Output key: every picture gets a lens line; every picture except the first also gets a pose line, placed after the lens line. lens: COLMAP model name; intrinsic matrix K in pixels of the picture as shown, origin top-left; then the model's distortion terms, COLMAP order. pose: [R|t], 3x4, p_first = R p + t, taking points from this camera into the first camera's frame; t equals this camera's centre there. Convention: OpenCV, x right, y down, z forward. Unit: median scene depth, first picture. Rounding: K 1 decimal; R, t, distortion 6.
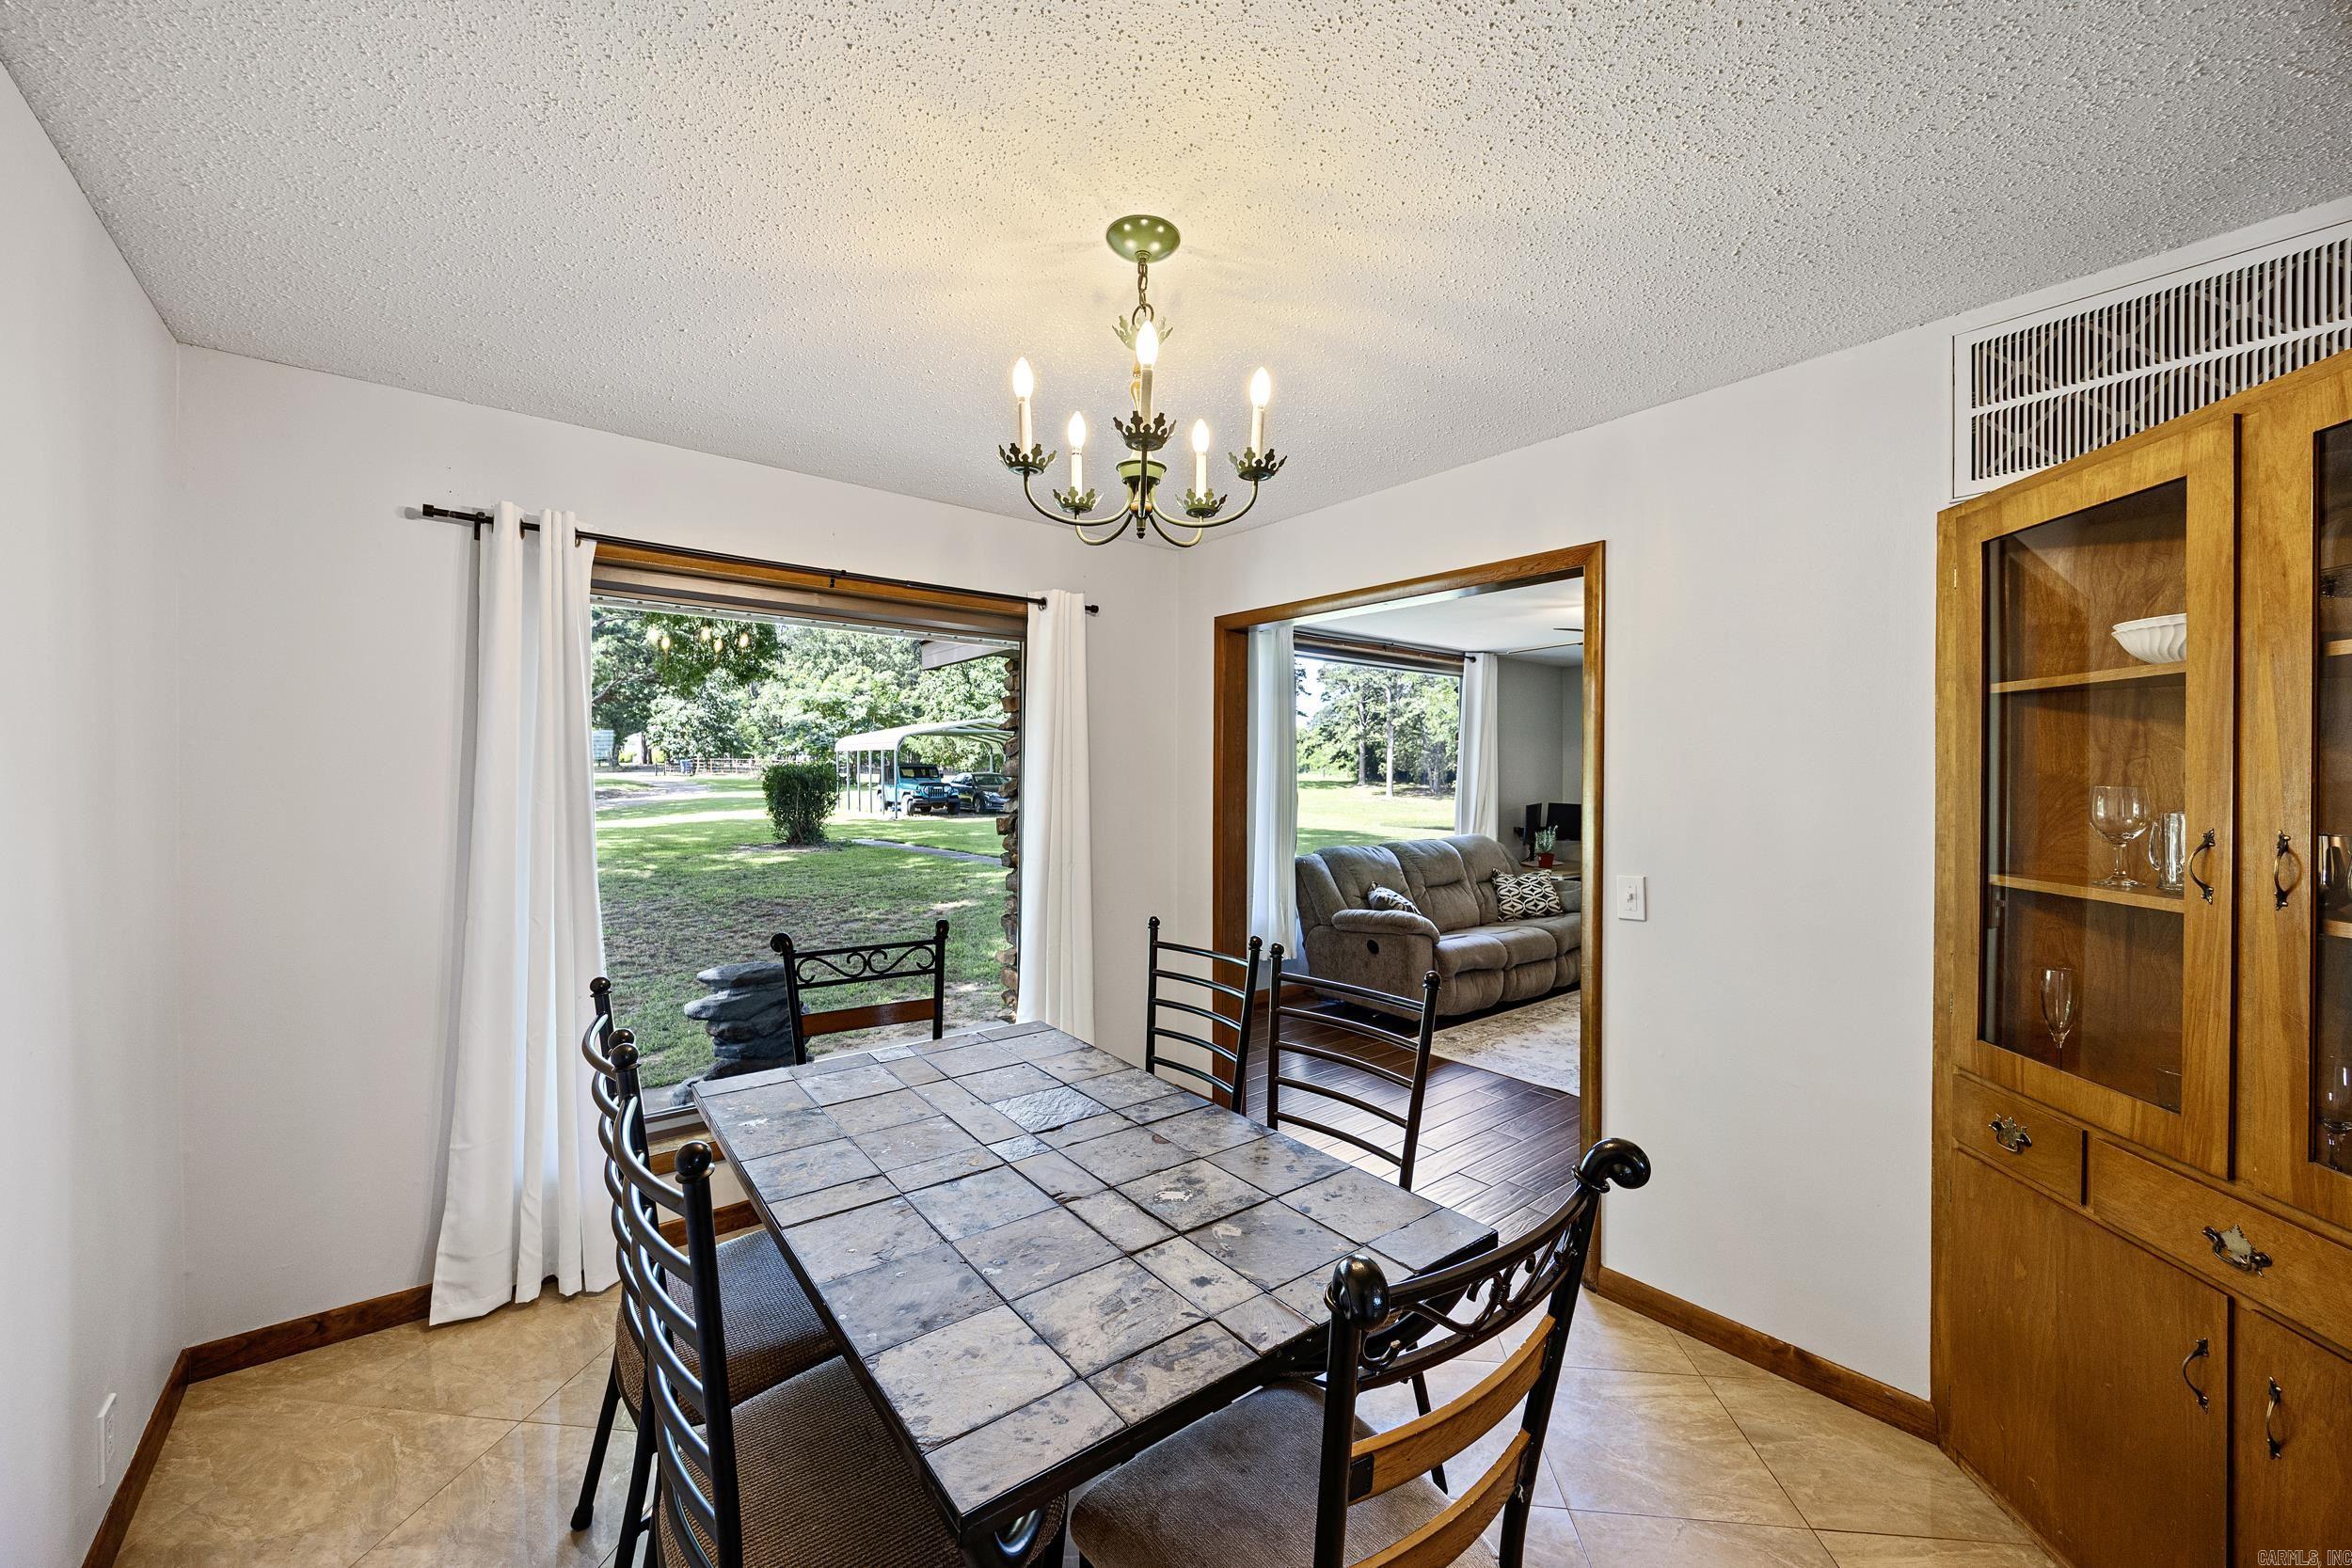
lens RADIAL K [[891.0, 0, 1175.5], [0, 891.0, 787.6], [0, 0, 1]] dist [-0.000791, -0.000446]
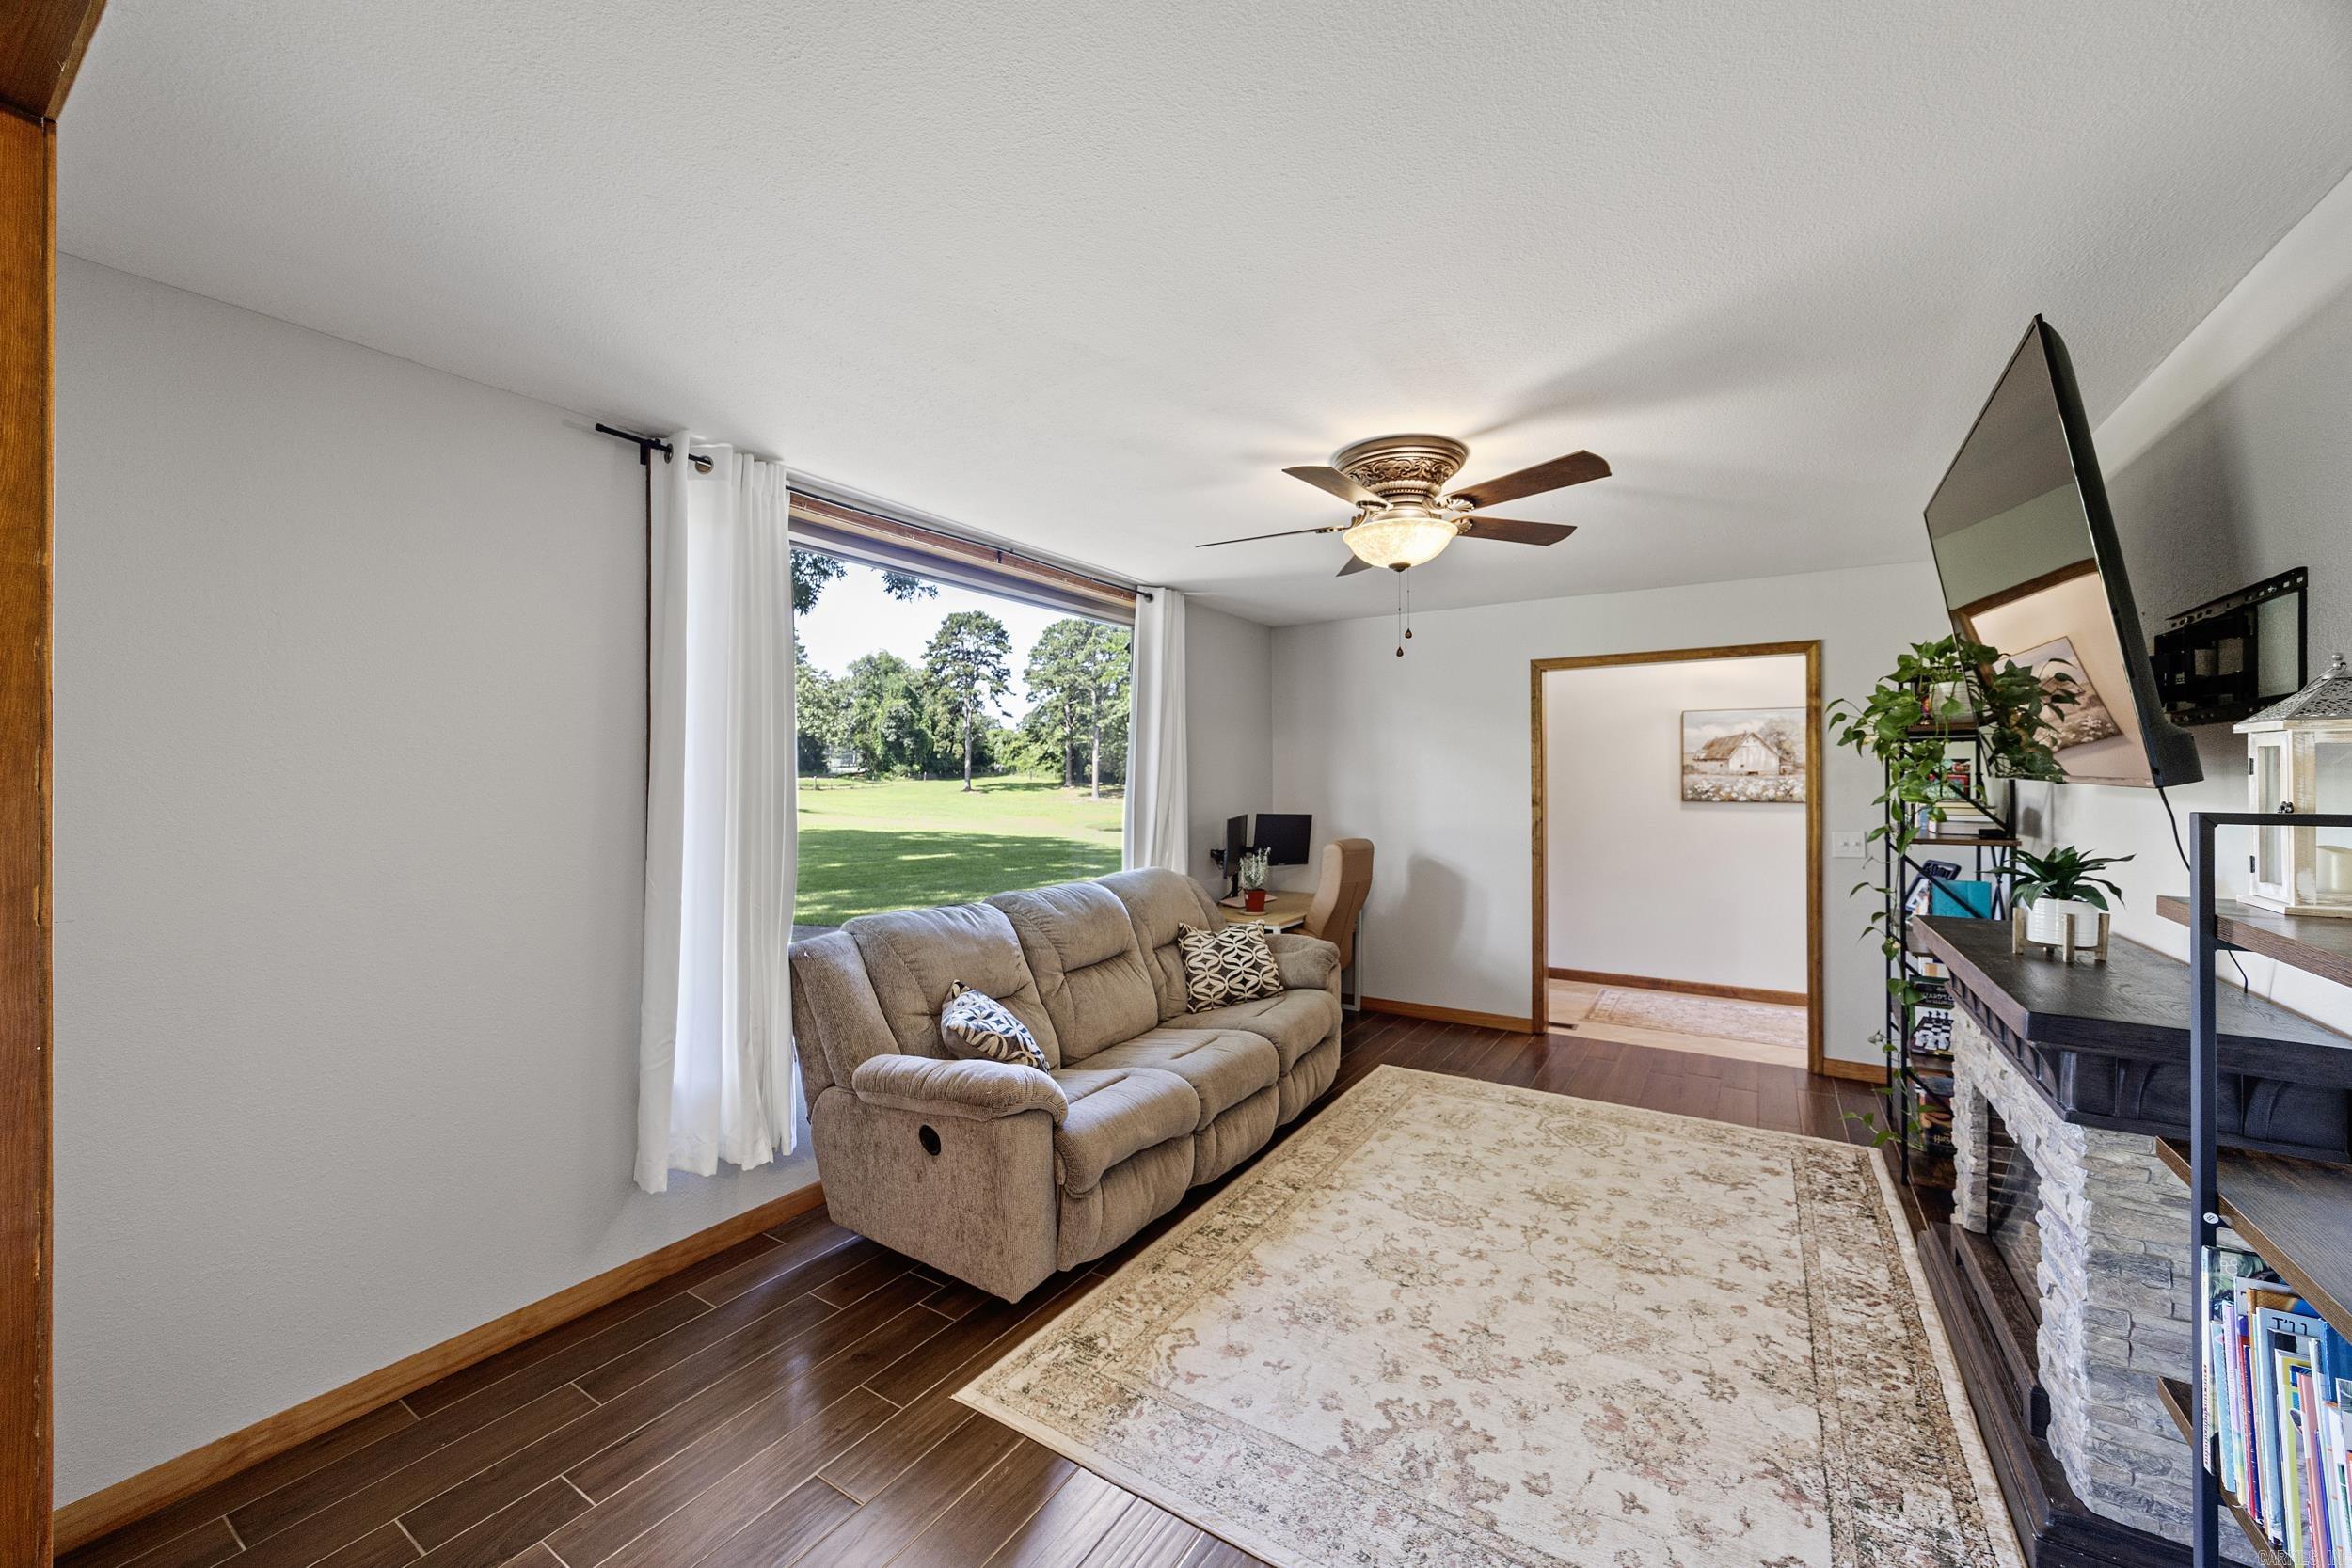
lens RADIAL K [[891.0, 0, 1177.8], [0, 891.0, 784.1], [0, 0, 1]] dist [-0.000791, -0.000446]
pose [[0.947573, -0.007750, 0.319444, 0.142060], [0.009629, 0.999944, -0.004302, -0.003862], [-0.319393, 0.007152, 0.947595, 0.370172]]
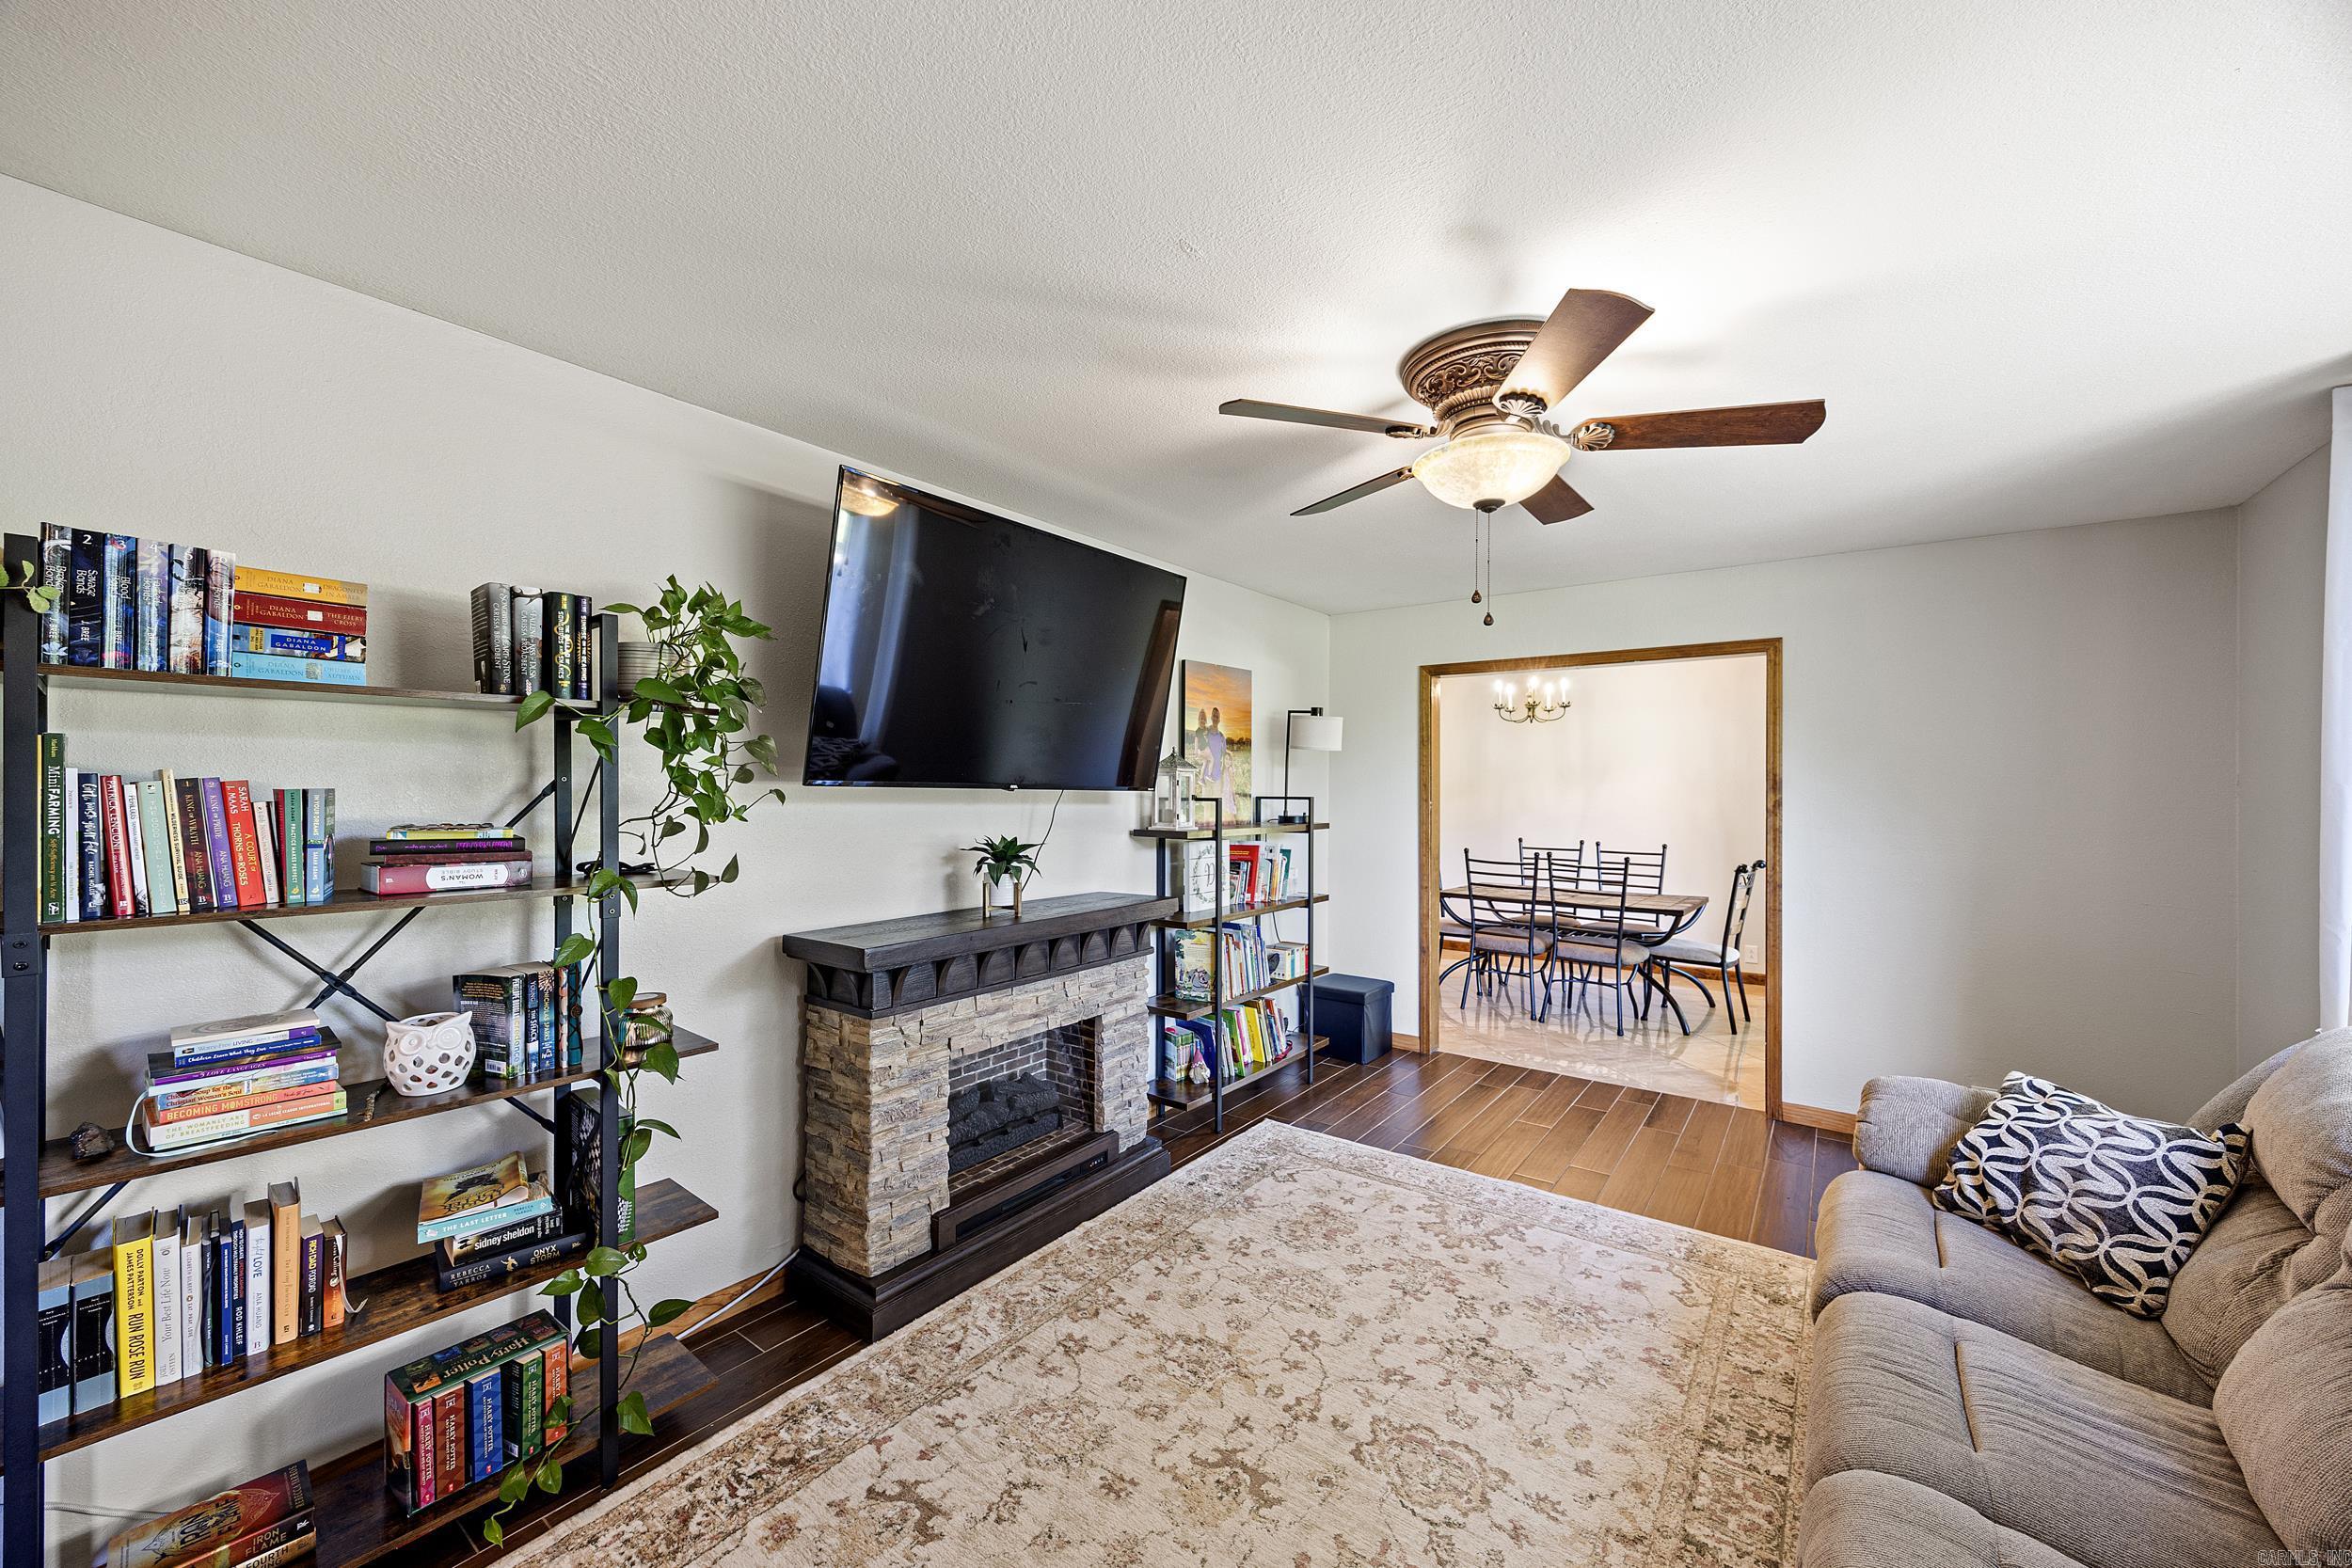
lens RADIAL K [[891.0, 0, 1177.7], [0, 891.0, 778.2], [0, 0, 1]] dist [-0.000791, -0.000446]
pose [[-0.967234, -0.010167, -0.253684, 0.540476], [-0.010194, 0.999947, -0.001205, -0.009431], [0.253683, 0.001420, -0.967286, 0.978319]]
